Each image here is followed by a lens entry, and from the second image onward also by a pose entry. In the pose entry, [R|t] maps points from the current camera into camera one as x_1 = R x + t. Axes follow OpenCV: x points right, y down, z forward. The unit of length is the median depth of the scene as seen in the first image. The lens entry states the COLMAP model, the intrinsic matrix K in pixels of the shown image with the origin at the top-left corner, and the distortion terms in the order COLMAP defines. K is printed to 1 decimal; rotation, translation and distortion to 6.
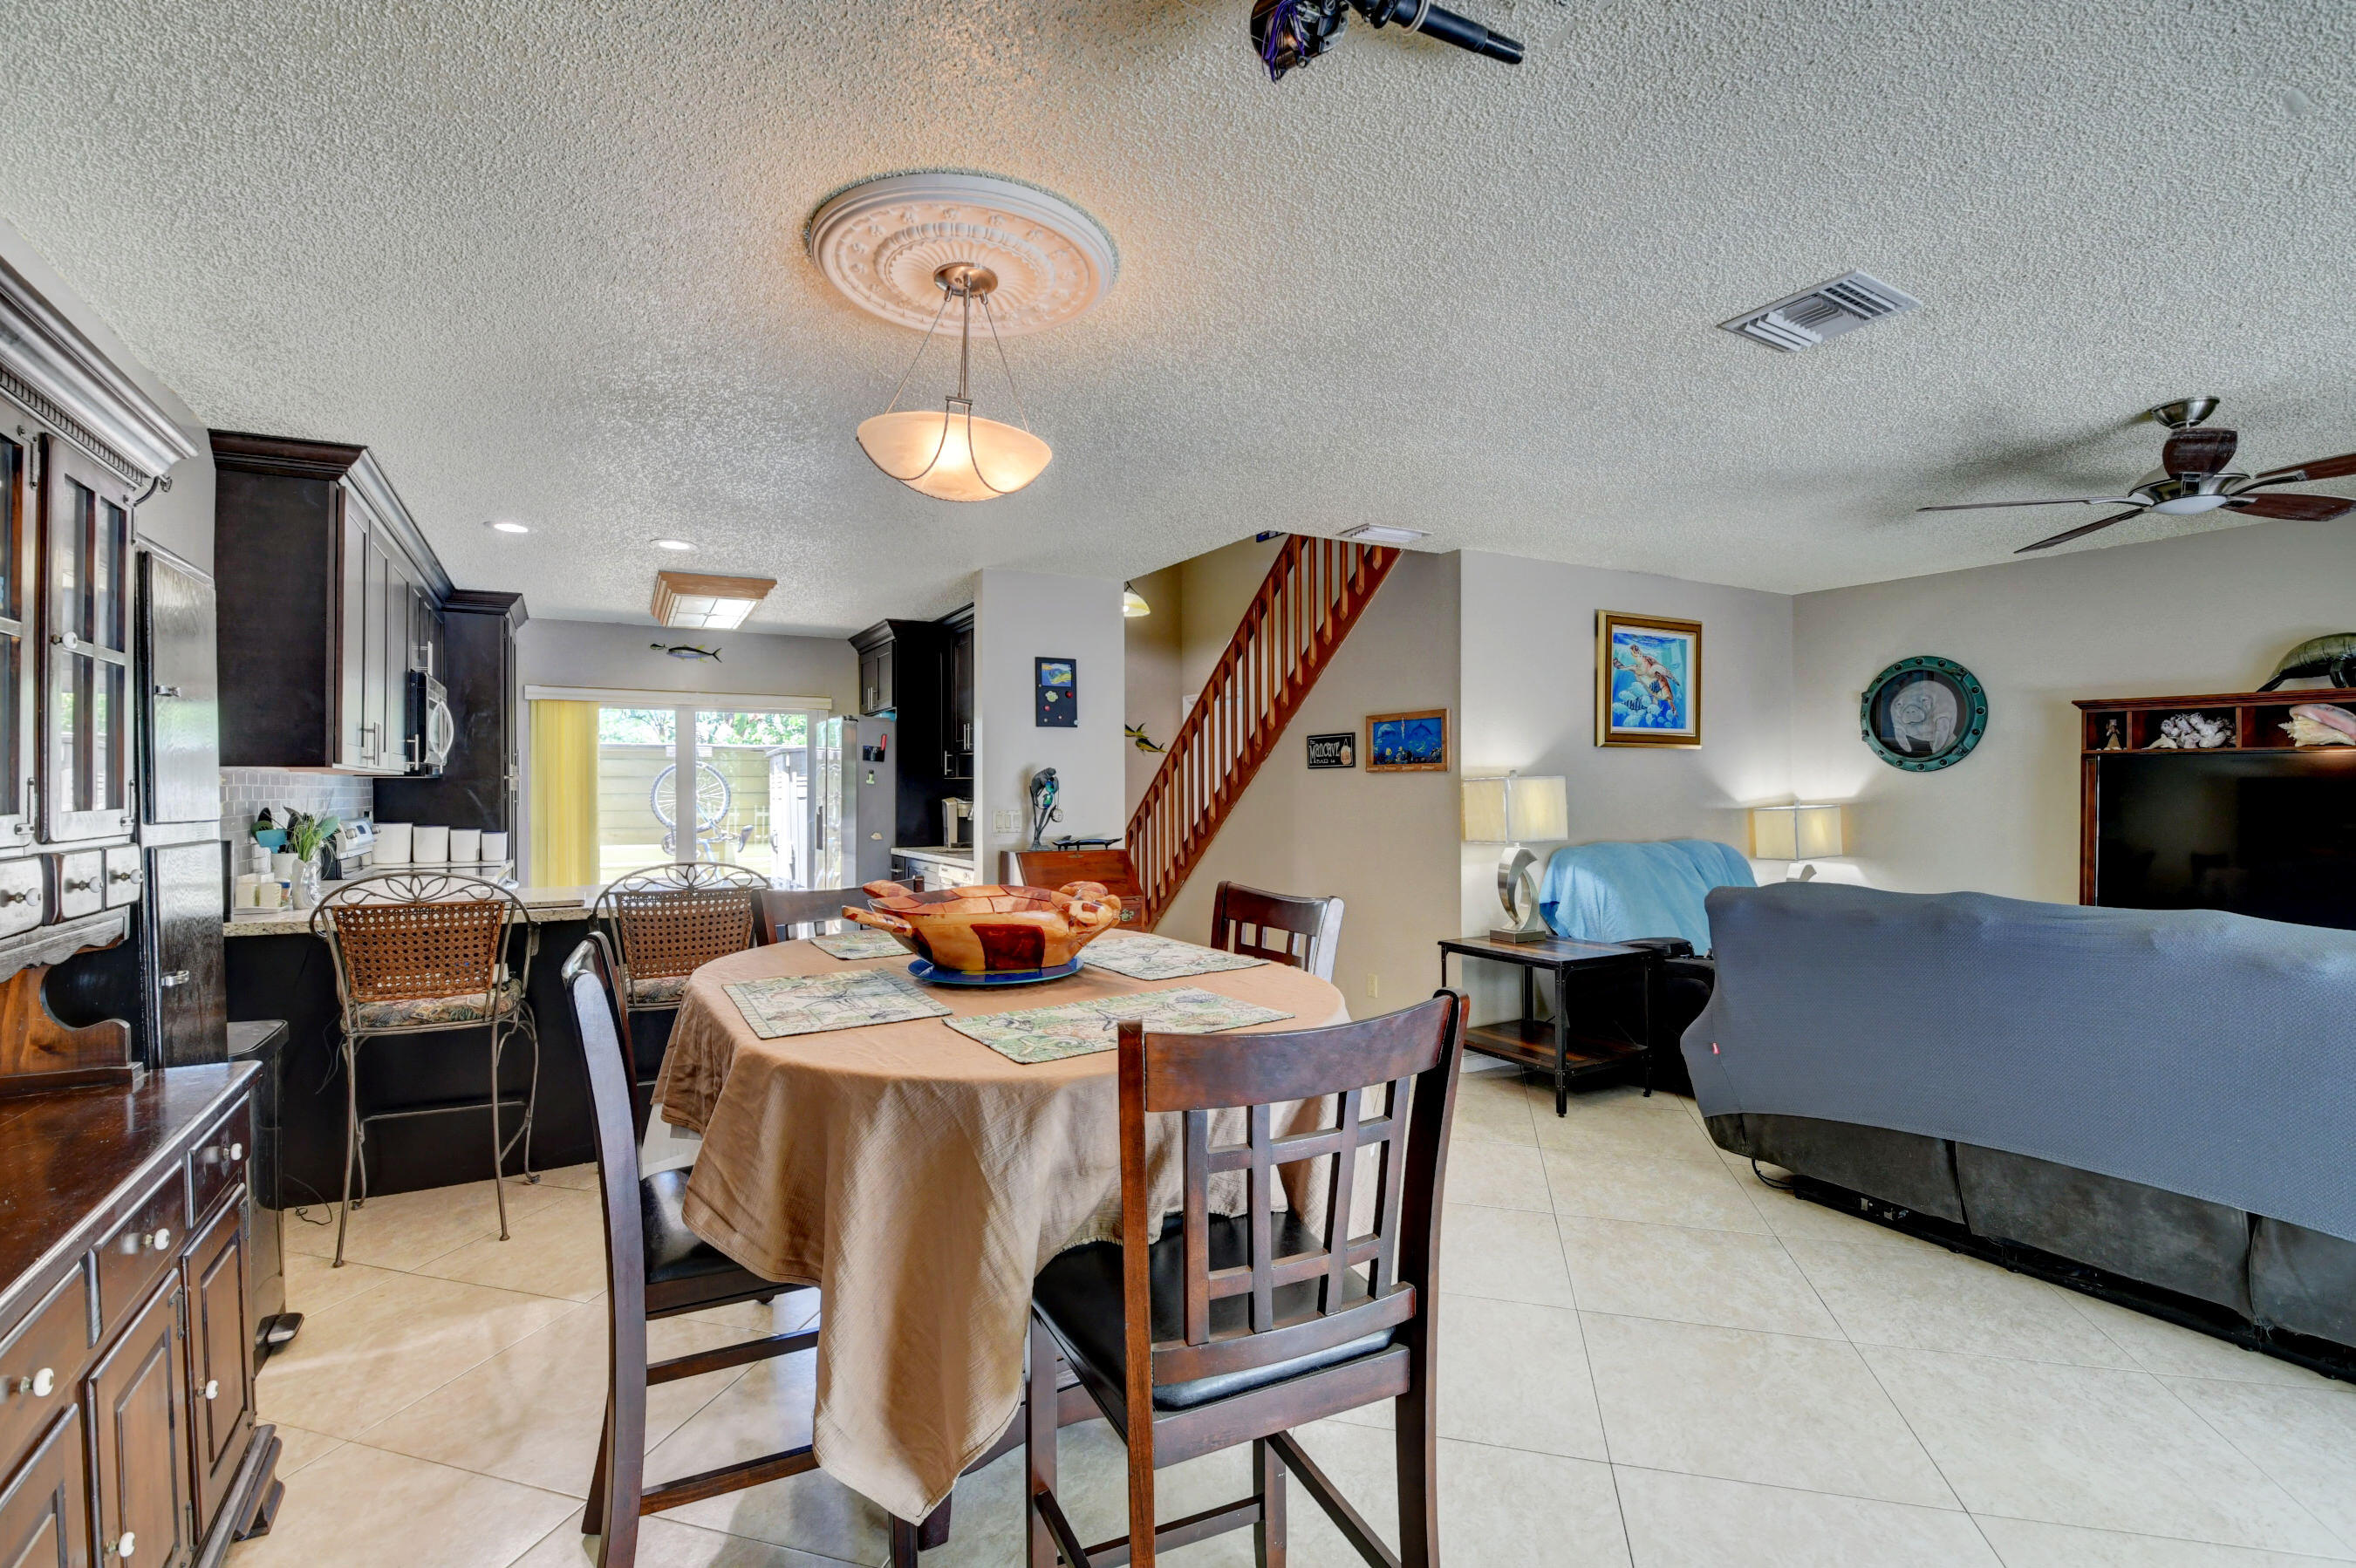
lens RADIAL K [[1036.4, 0, 1172.5], [0, 1036.4, 786.5], [0, 0, 1]] dist [0.018905, -0.028832]
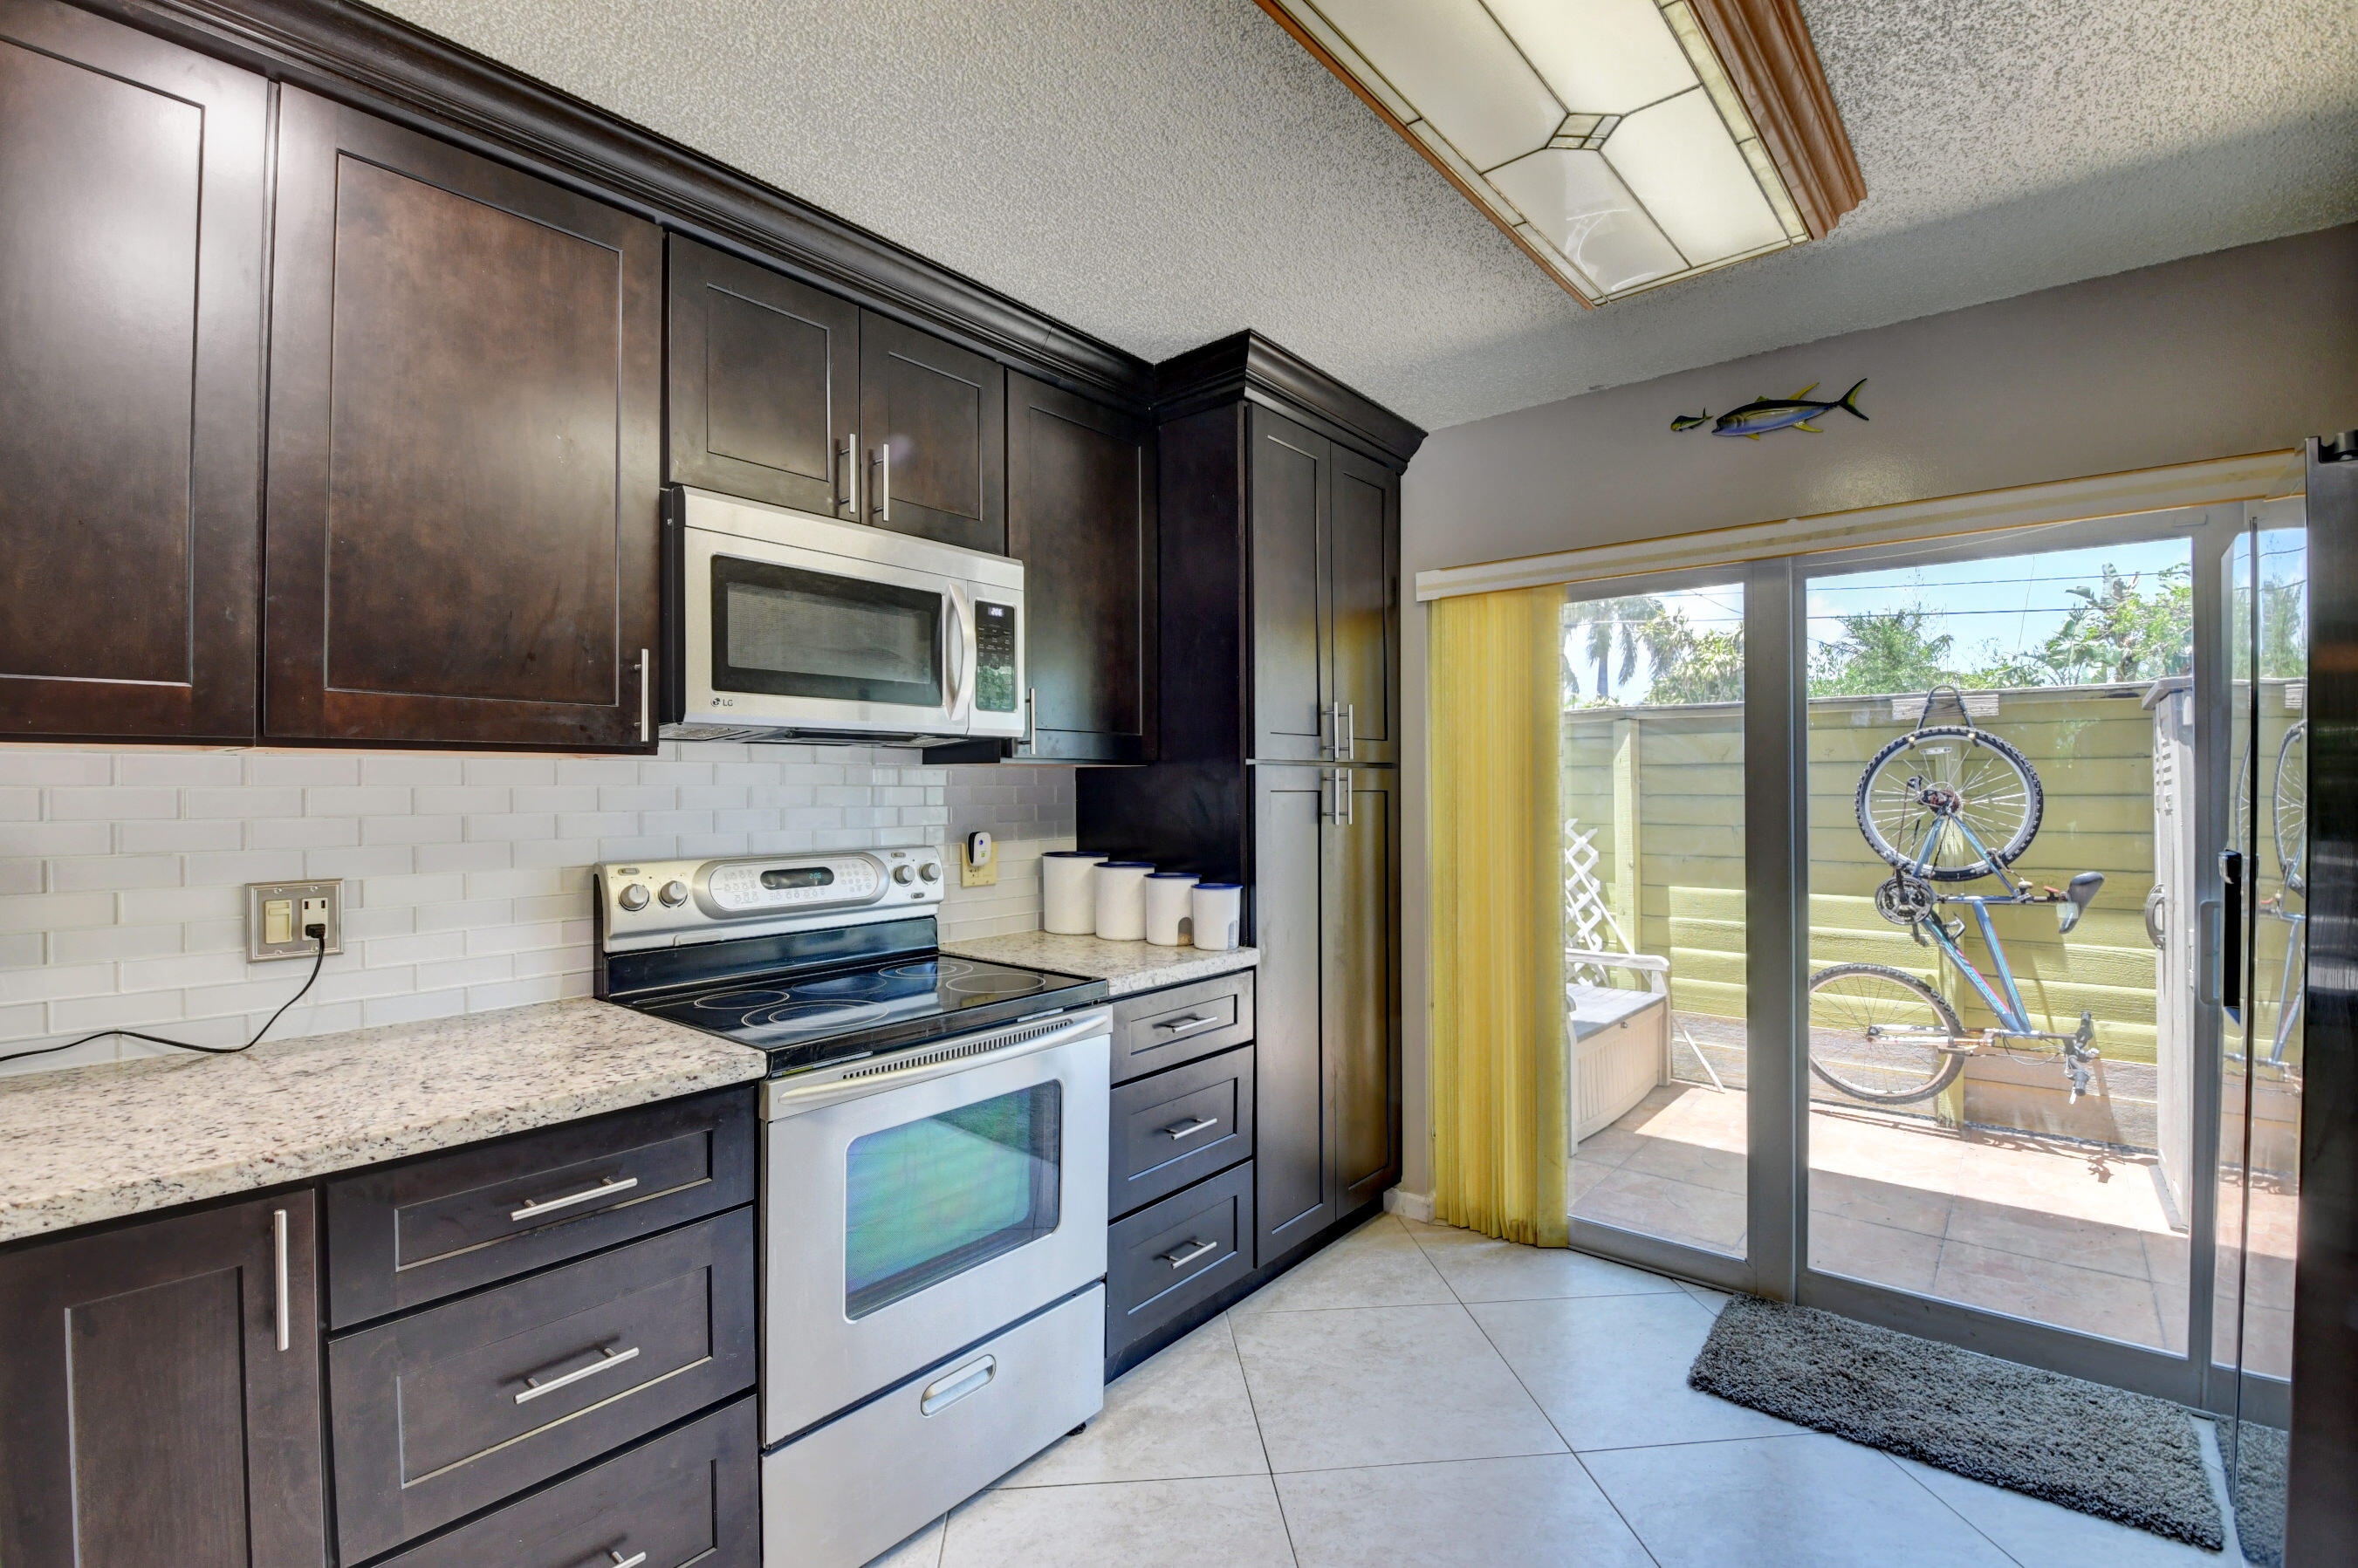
lens RADIAL K [[1040.6, 0, 1170.3], [0, 1040.6, 785.4], [0, 0, 1]] dist [0.018246, -0.029120]
pose [[0.360199, 0.000268, -0.932876, -0.208554], [0.002956, 0.999995, 0.001428, 0.000394], [0.932871, -0.003273, 0.360196, 0.709951]]
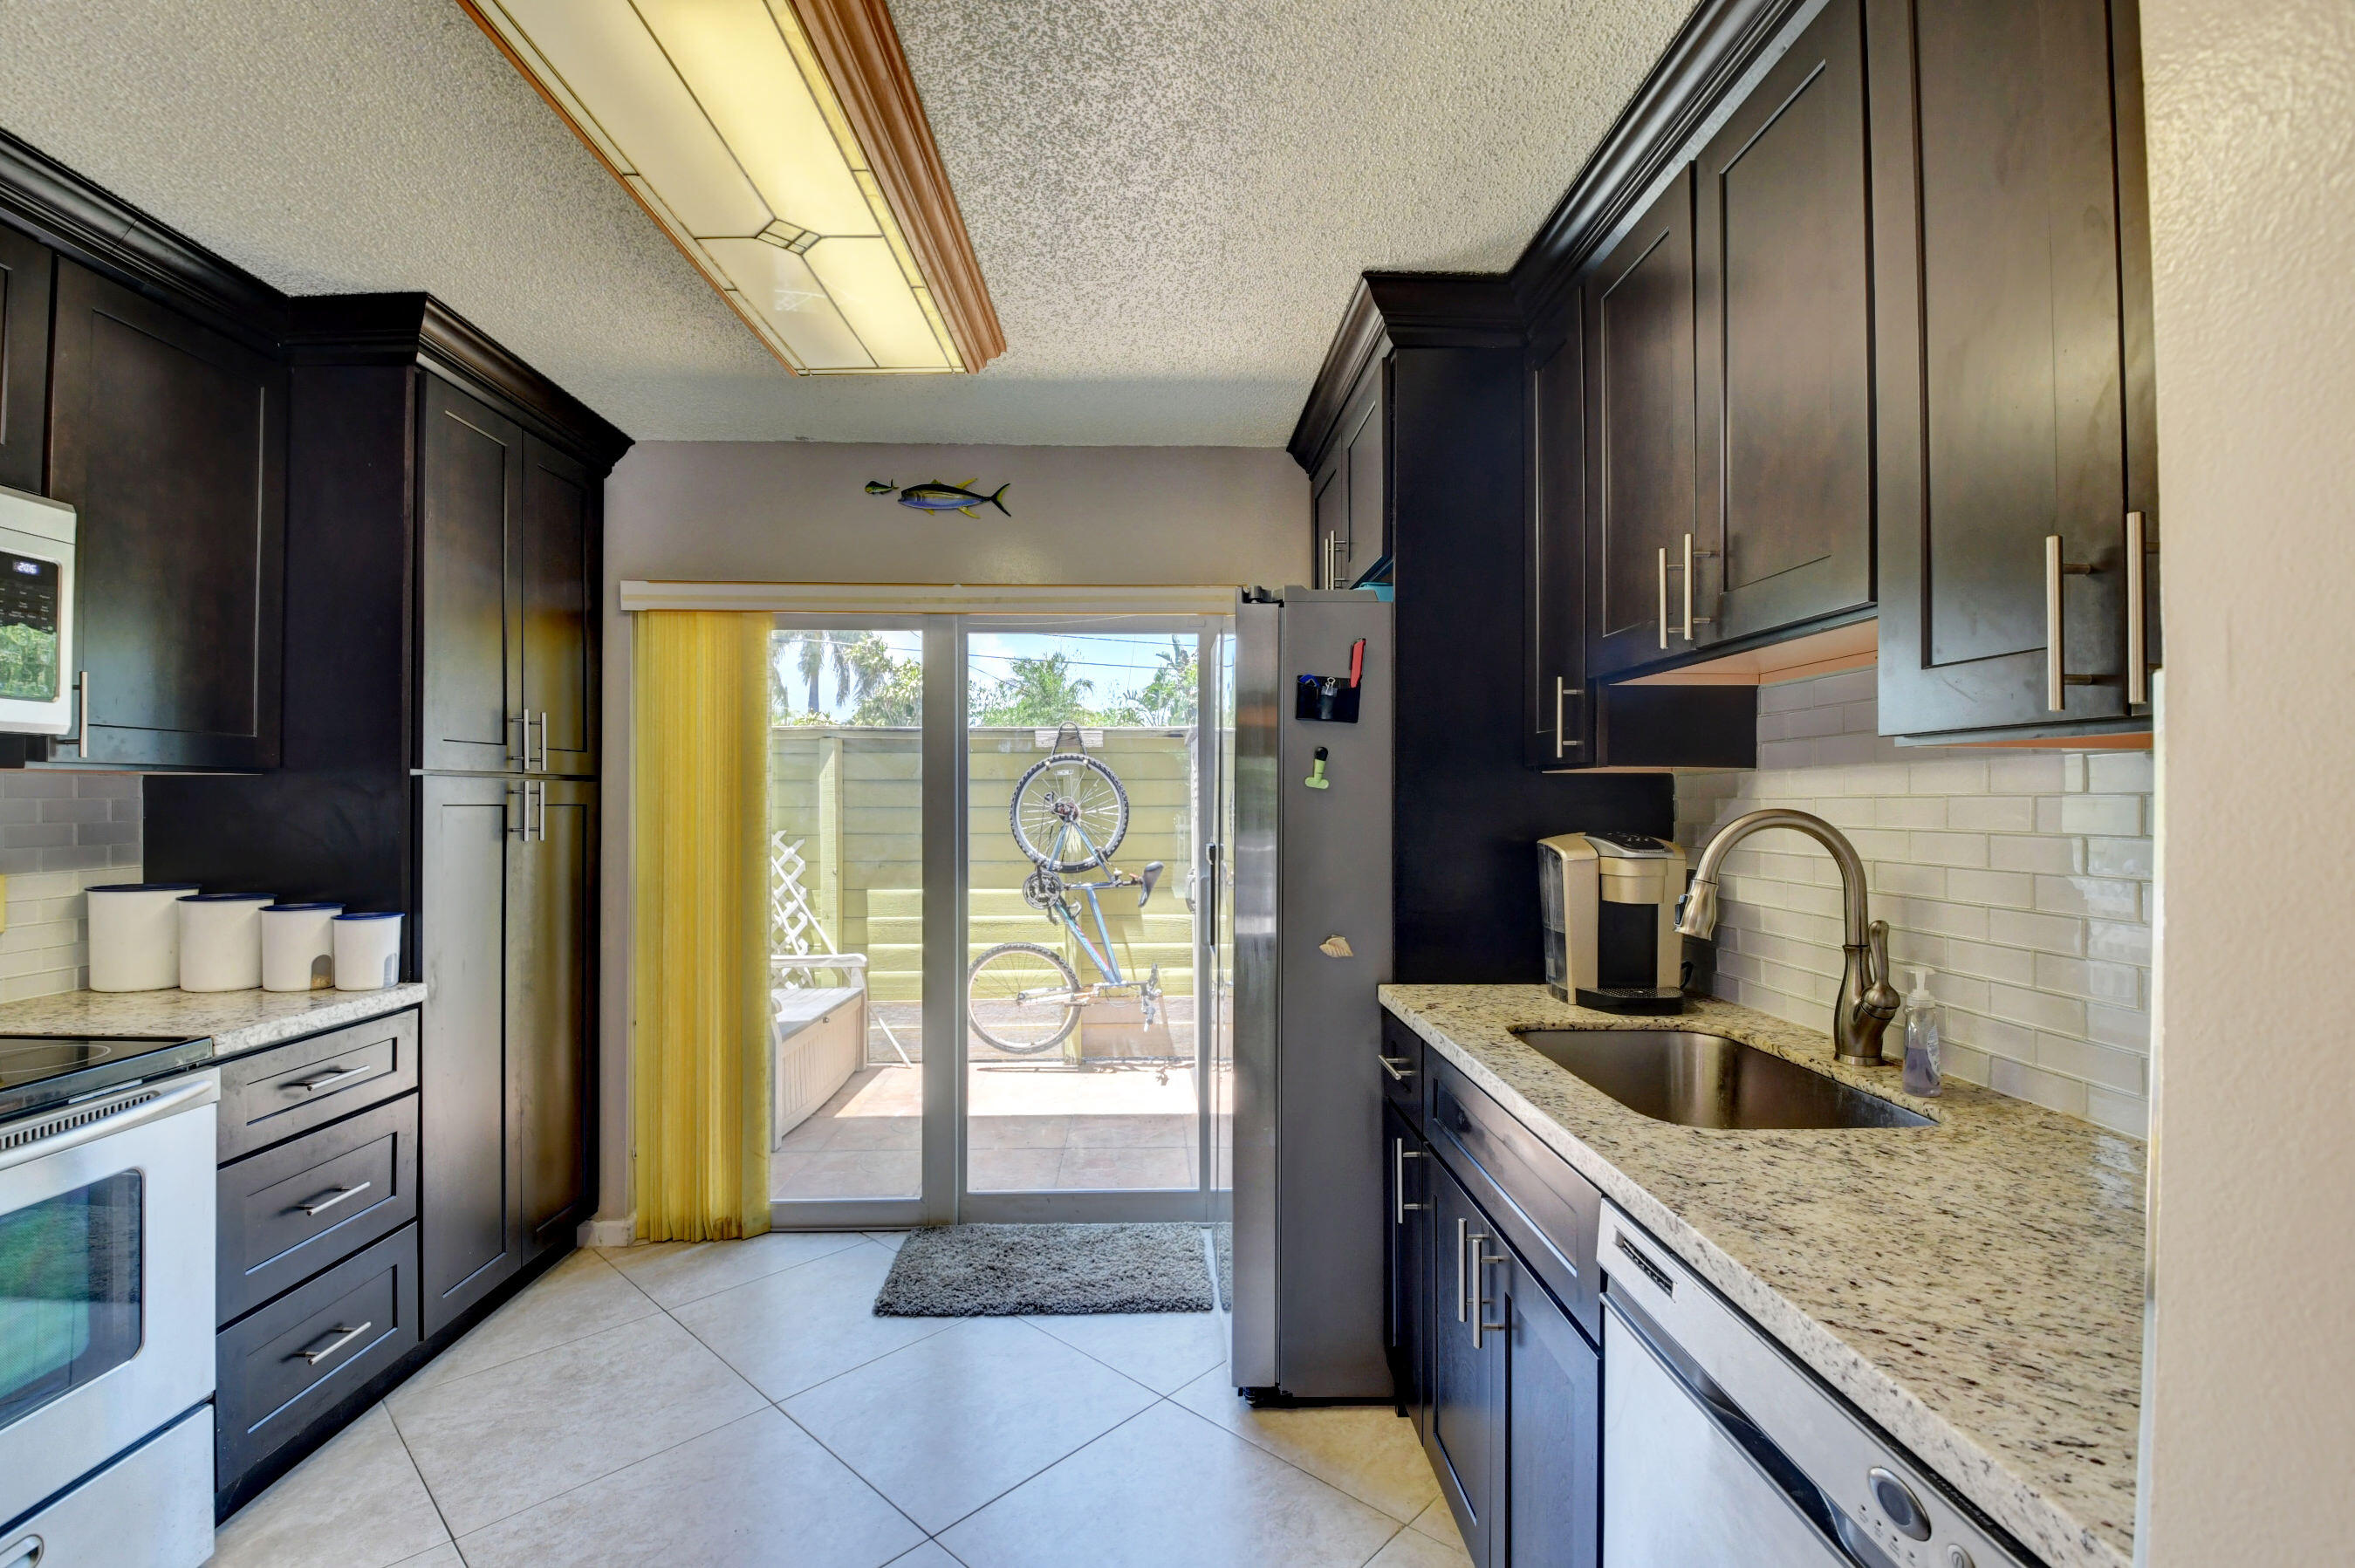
lens RADIAL K [[1039.4, 0, 1168.8], [0, 1039.4, 785.4], [0, 0, 1]] dist [0.018246, -0.029120]
pose [[0.886767, -0.003531, -0.462204, -0.180704], [-0.001064, 0.999953, -0.009680, -0.000375], [0.462216, 0.009076, 0.886721, 0.687711]]
